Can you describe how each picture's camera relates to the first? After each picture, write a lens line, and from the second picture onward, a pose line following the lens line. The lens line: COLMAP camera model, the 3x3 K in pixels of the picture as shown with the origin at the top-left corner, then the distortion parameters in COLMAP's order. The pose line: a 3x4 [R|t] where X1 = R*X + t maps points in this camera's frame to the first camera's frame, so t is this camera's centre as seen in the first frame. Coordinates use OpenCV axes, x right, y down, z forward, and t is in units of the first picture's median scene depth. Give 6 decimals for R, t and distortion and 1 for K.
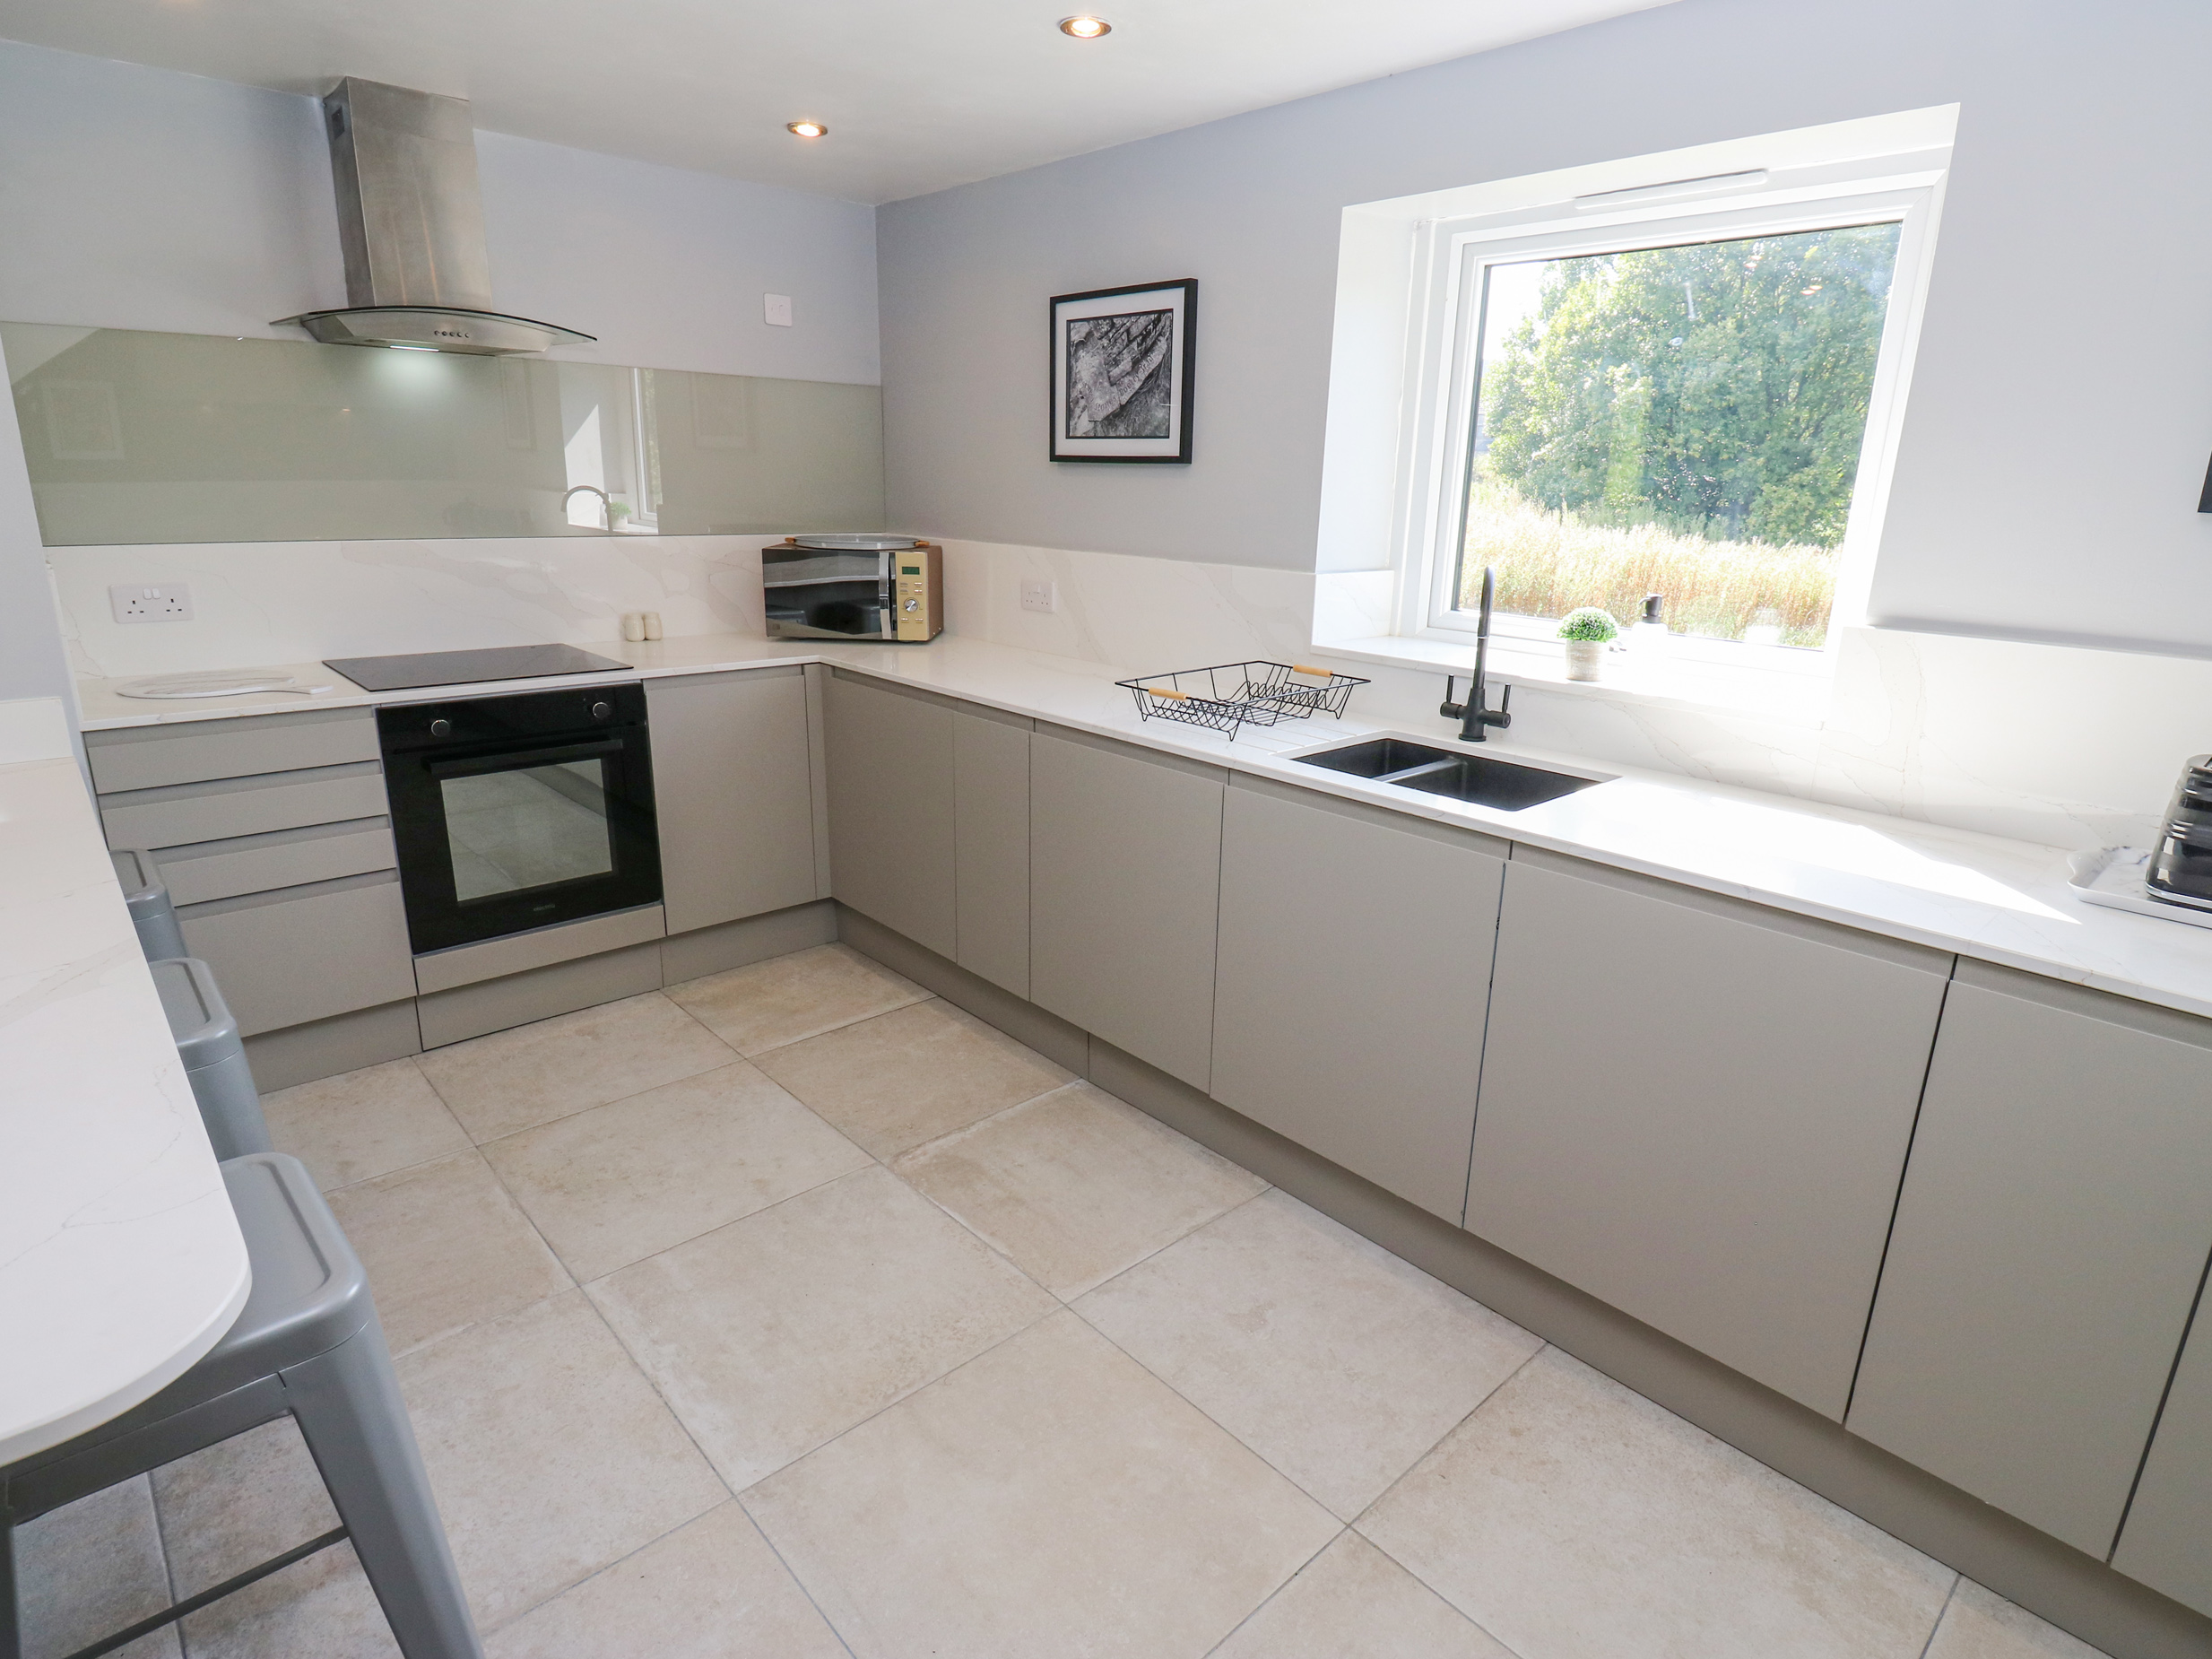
lens RADIAL K [[1191.7, 0, 1116.5], [0, 1191.7, 822.2], [0, 0, 1]] dist [0.001933, -0.000585]
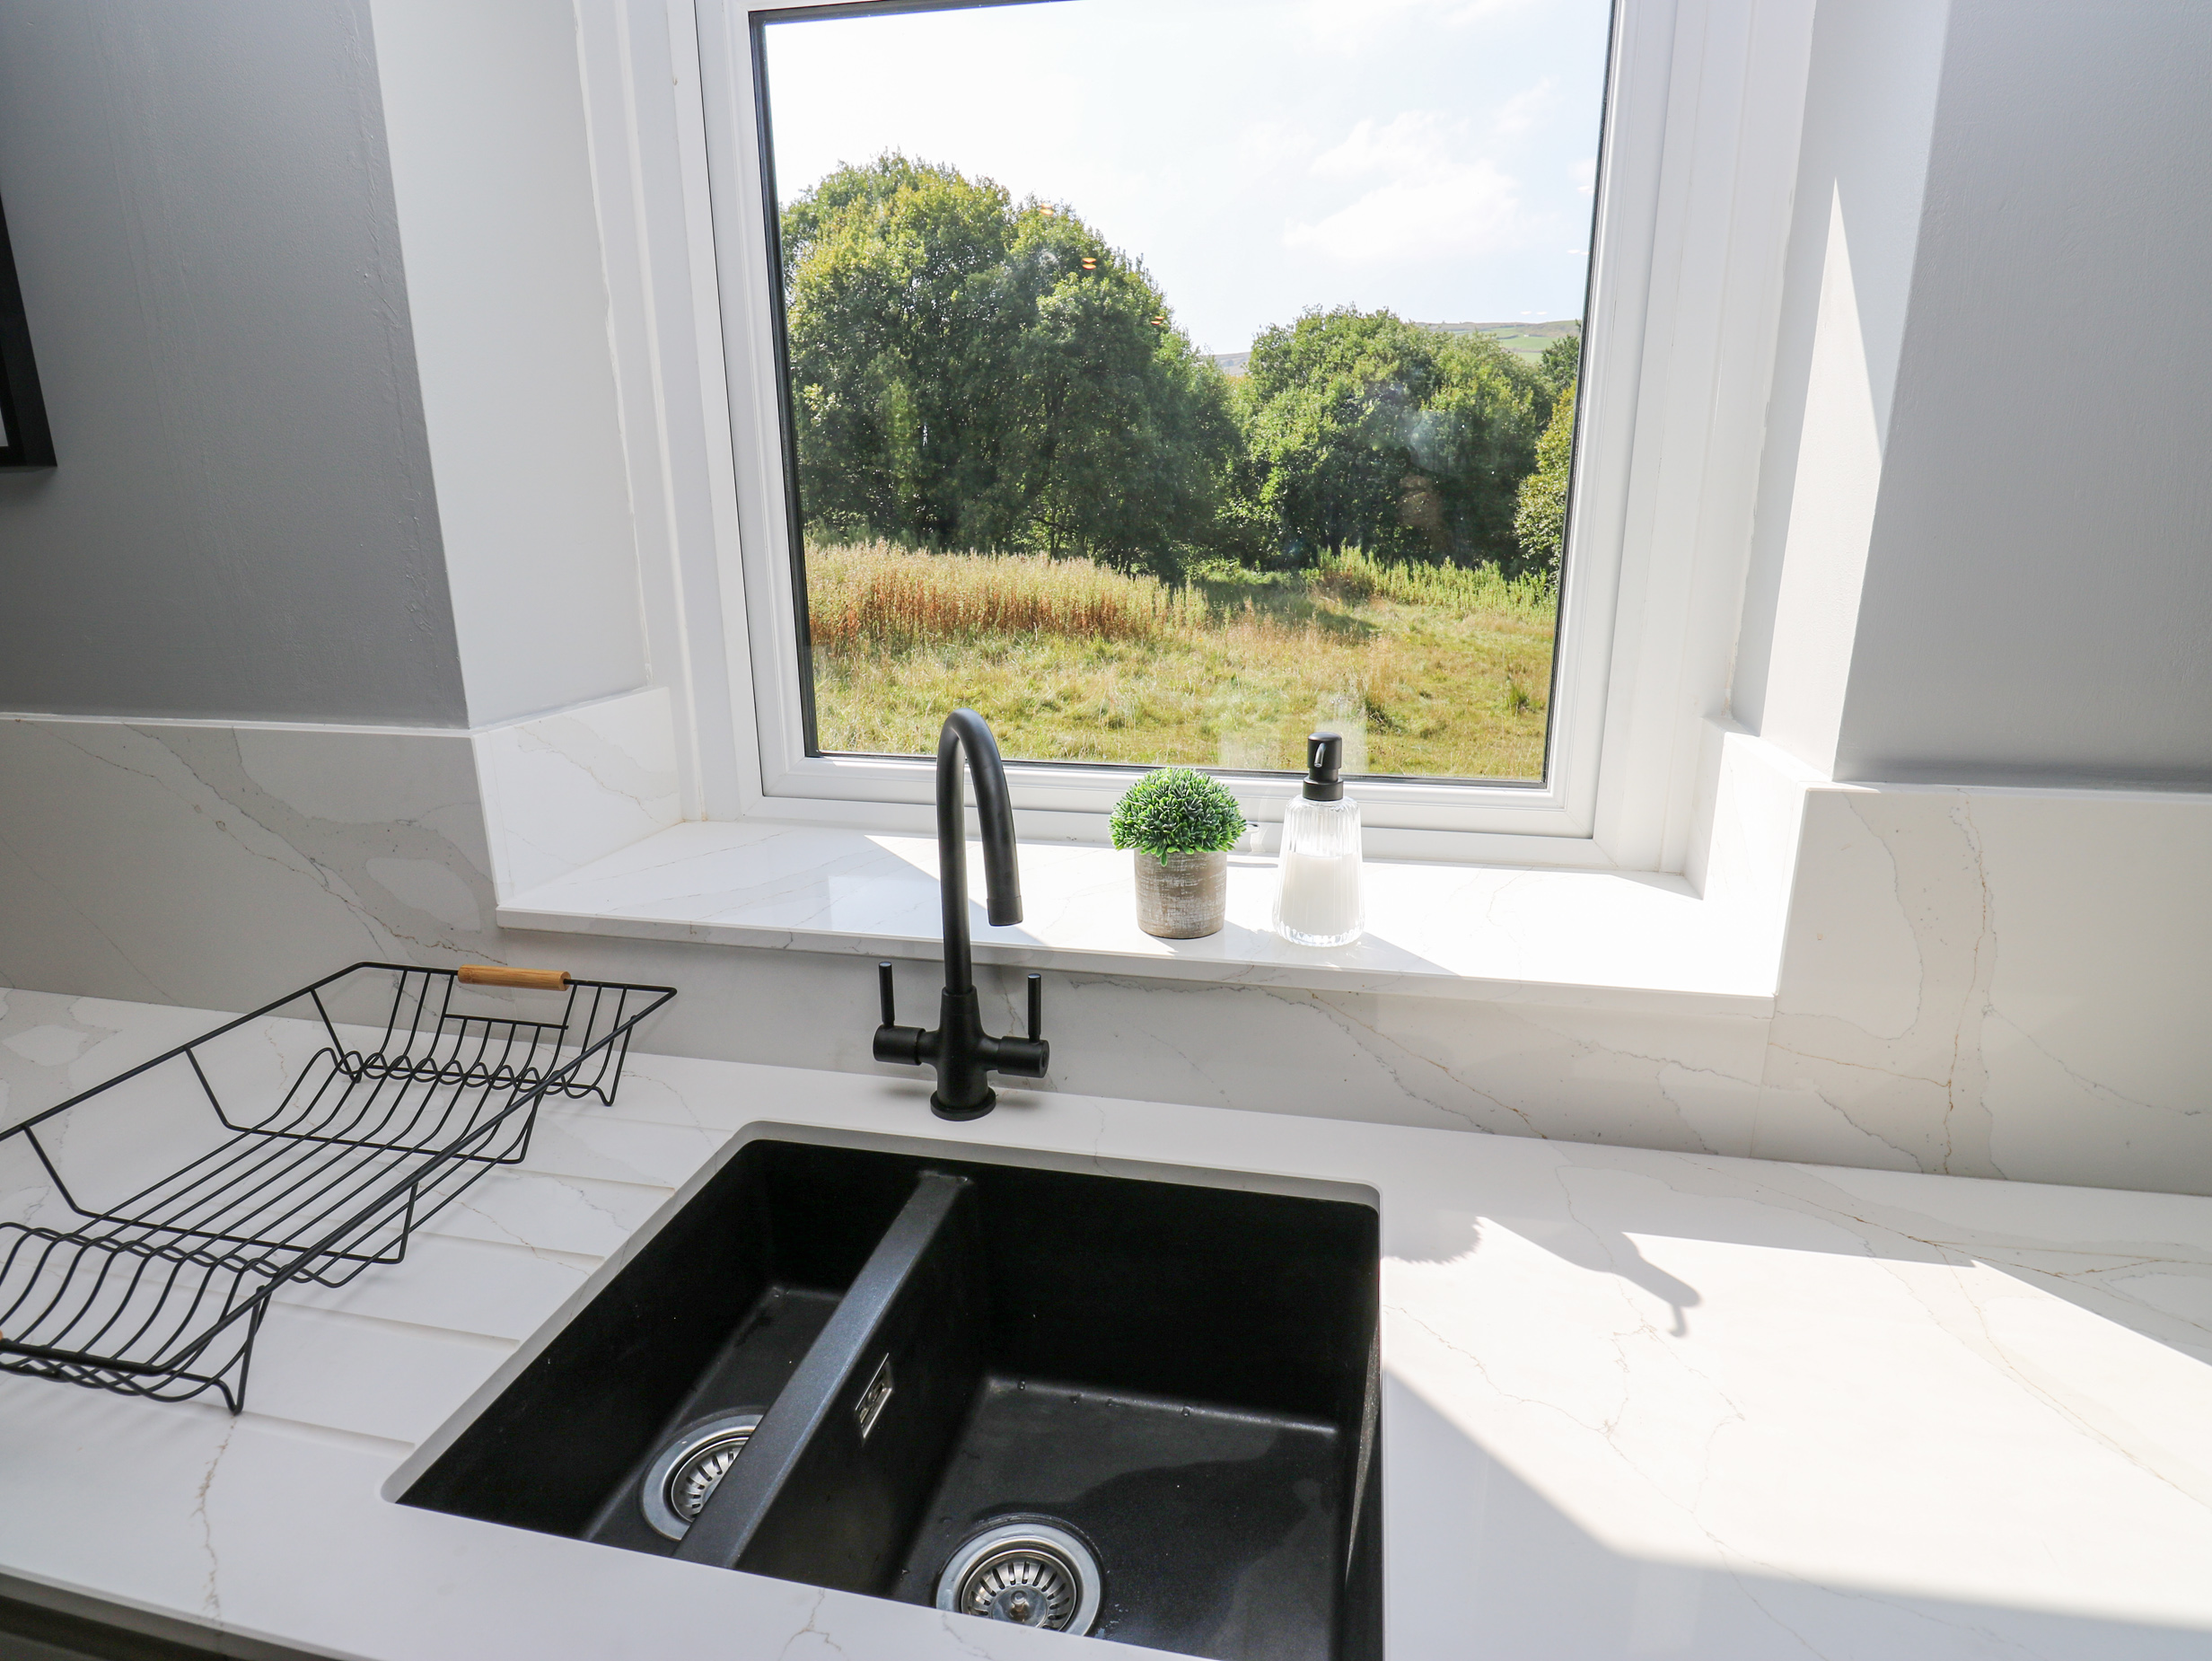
lens RADIAL K [[1191.7, 0, 1116.5], [0, 1191.7, 823.2], [0, 0, 1]] dist [0.001933, -0.000585]
pose [[0.816902, -0.173298, 0.550127, 0.133519], [0.181590, 0.982566, 0.039873, -0.174651], [-0.547445, 0.067325, 0.834129, 0.628508]]
